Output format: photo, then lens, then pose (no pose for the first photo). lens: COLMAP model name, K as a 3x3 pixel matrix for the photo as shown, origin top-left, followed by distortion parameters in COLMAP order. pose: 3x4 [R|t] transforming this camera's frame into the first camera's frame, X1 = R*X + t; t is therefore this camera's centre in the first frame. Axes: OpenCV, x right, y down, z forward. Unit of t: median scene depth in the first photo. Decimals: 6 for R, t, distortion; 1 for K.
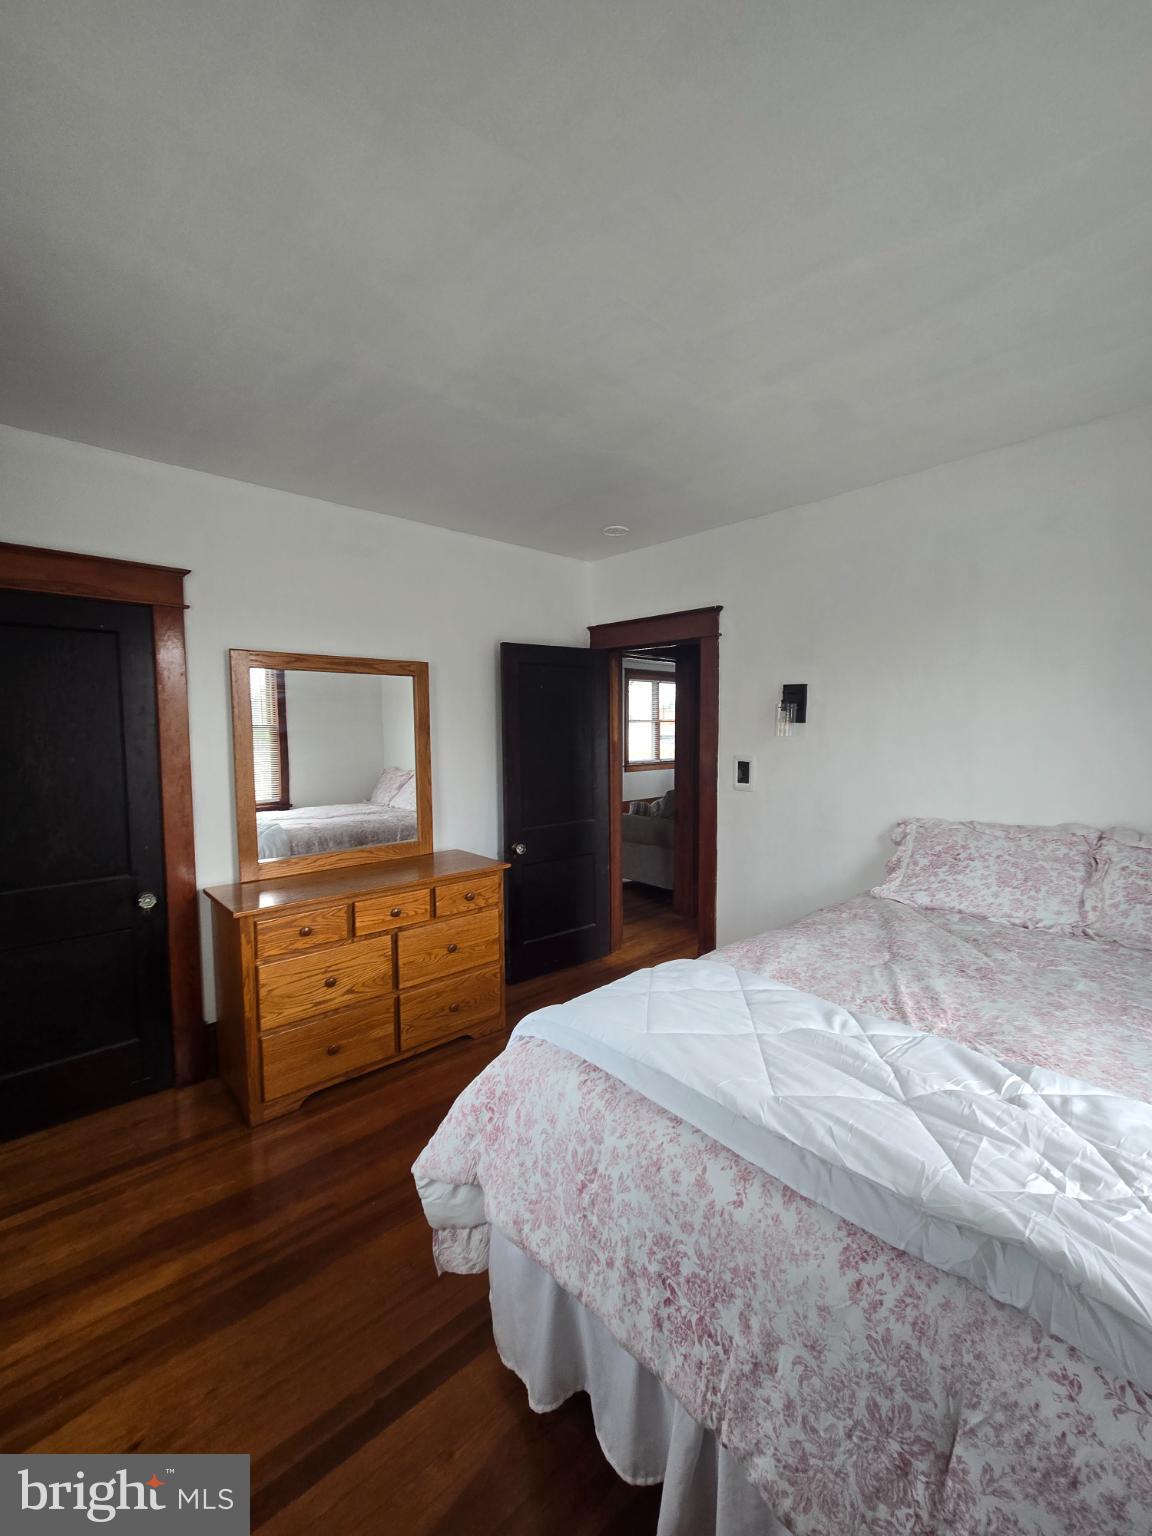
lens RADIAL K [[643.9, 0, 574.9], [0, 643.9, 769.1], [0, 0, 1]] dist [0.002774, 0.000105]
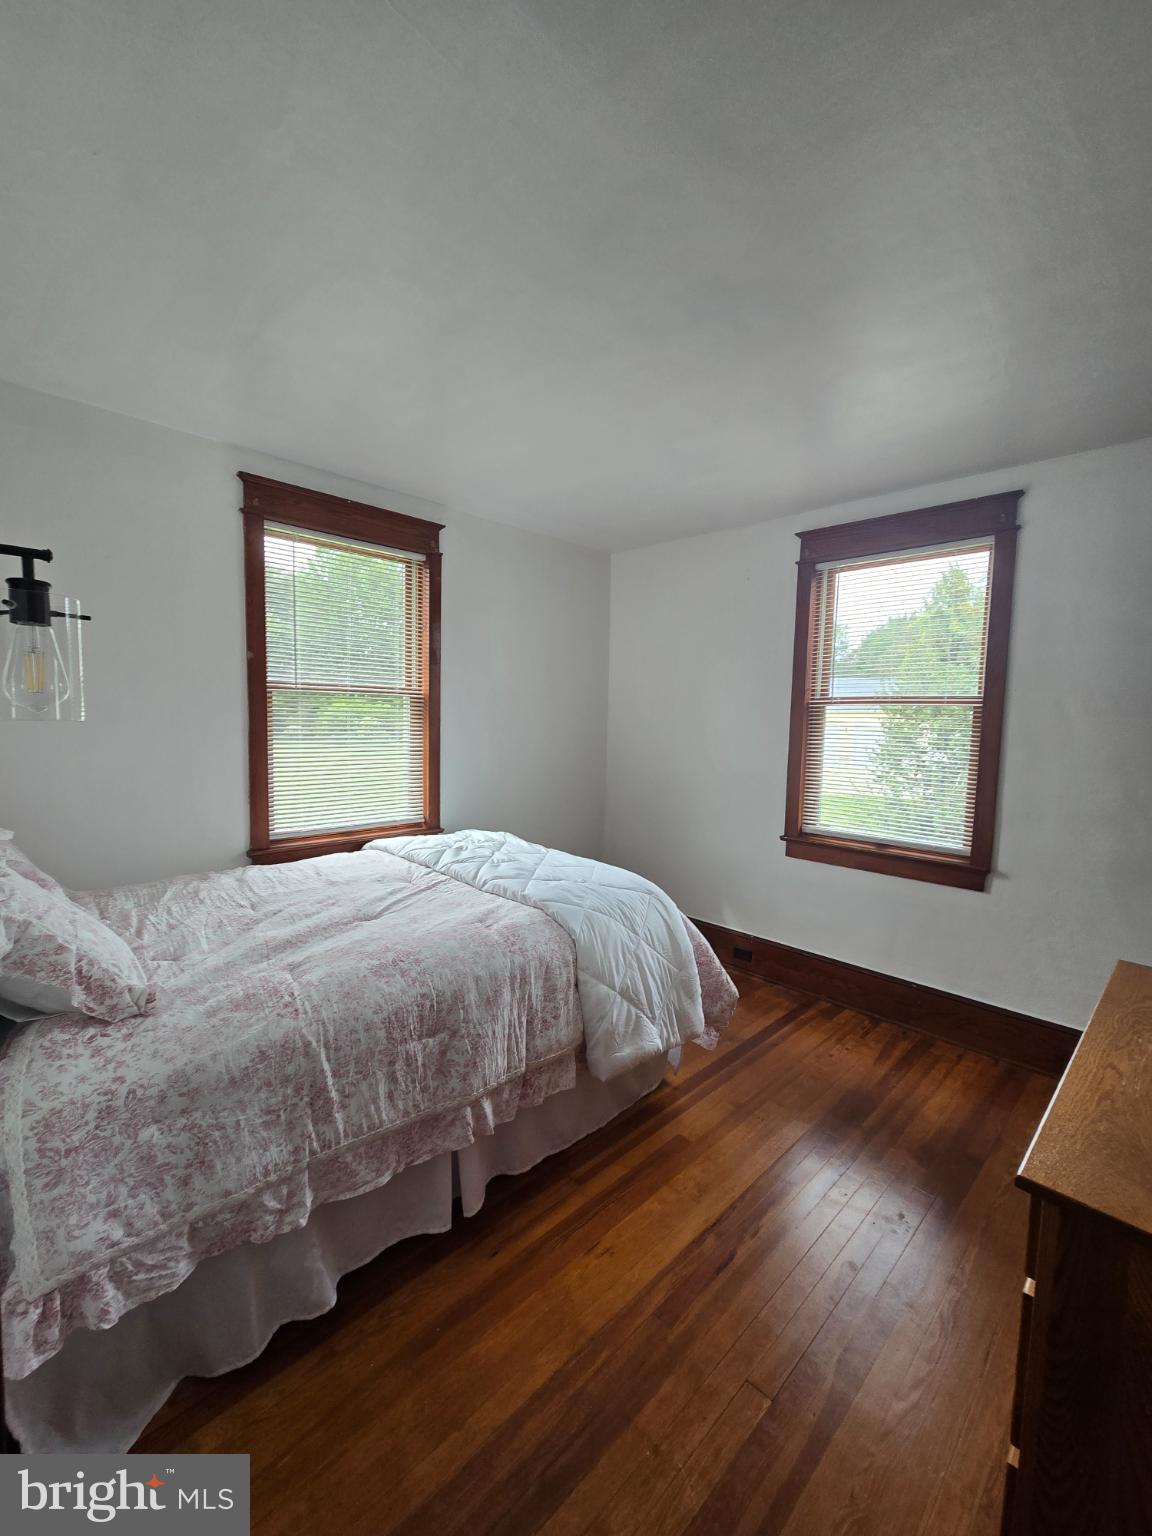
lens RADIAL K [[643.9, 0, 569.7], [0, 643.9, 765.4], [0, 0, 1]] dist [0.002774, 0.000105]
pose [[-0.999734, -0.019036, -0.013038, 0.156954], [-0.020929, 0.986038, 0.165200, -0.146953], [0.009711, 0.165429, -0.986174, 1.999041]]
